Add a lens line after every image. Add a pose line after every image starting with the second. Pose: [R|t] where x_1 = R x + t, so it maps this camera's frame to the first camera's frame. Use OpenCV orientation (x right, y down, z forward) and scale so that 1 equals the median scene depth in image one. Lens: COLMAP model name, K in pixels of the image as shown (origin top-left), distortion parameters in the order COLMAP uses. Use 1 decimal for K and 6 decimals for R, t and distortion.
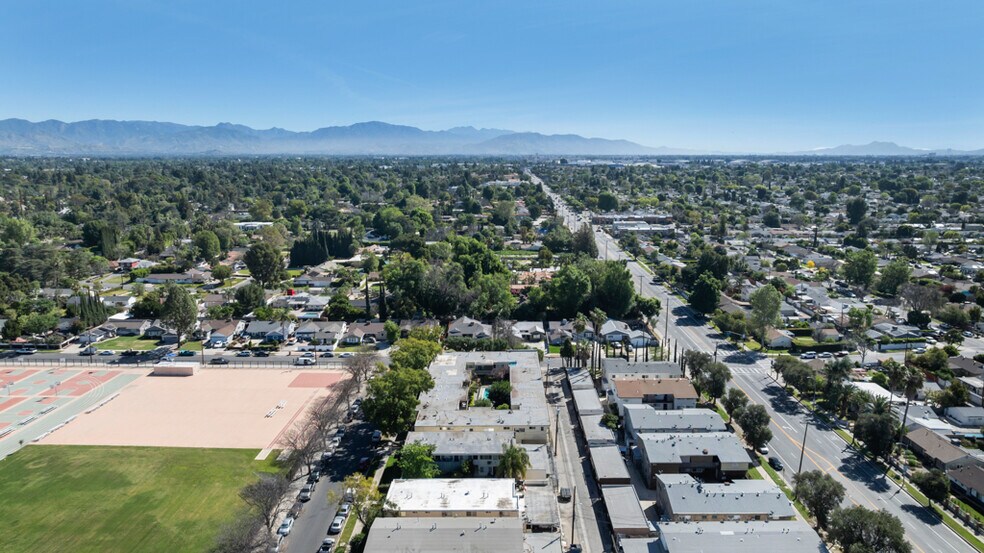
lens RADIAL K [[690.0, 0, 496.4], [0, 690.0, 276.4], [0, 0, 1]] dist [-0.028919, 0.027039]
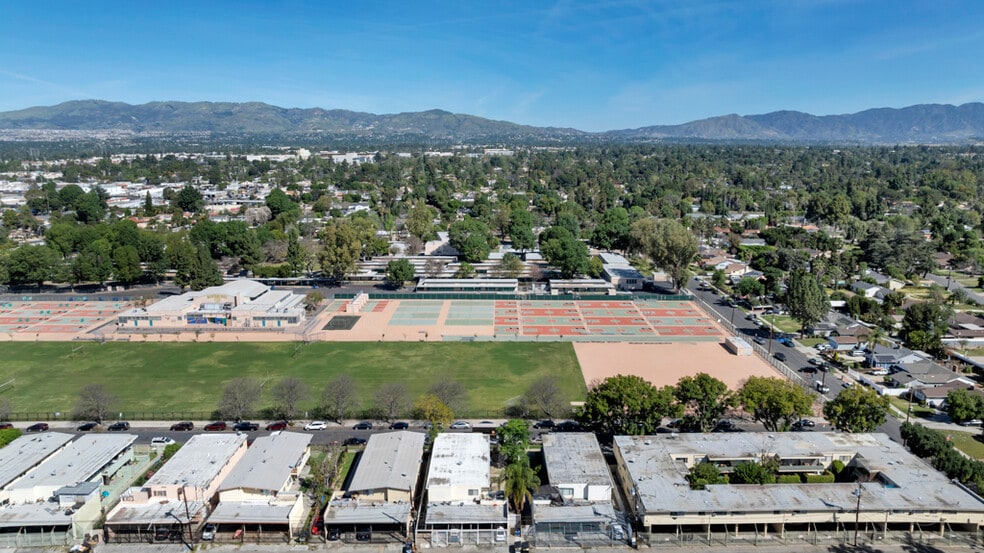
lens RADIAL K [[690.0, 0, 495.3], [0, 690.0, 275.4], [0, 0, 1]] dist [-0.028919, 0.027039]
pose [[0.016592, 0.189463, -0.981748, 0.574587], [-0.175173, 0.967247, 0.183704, -0.105755], [0.984398, 0.168928, 0.049237, 0.572345]]
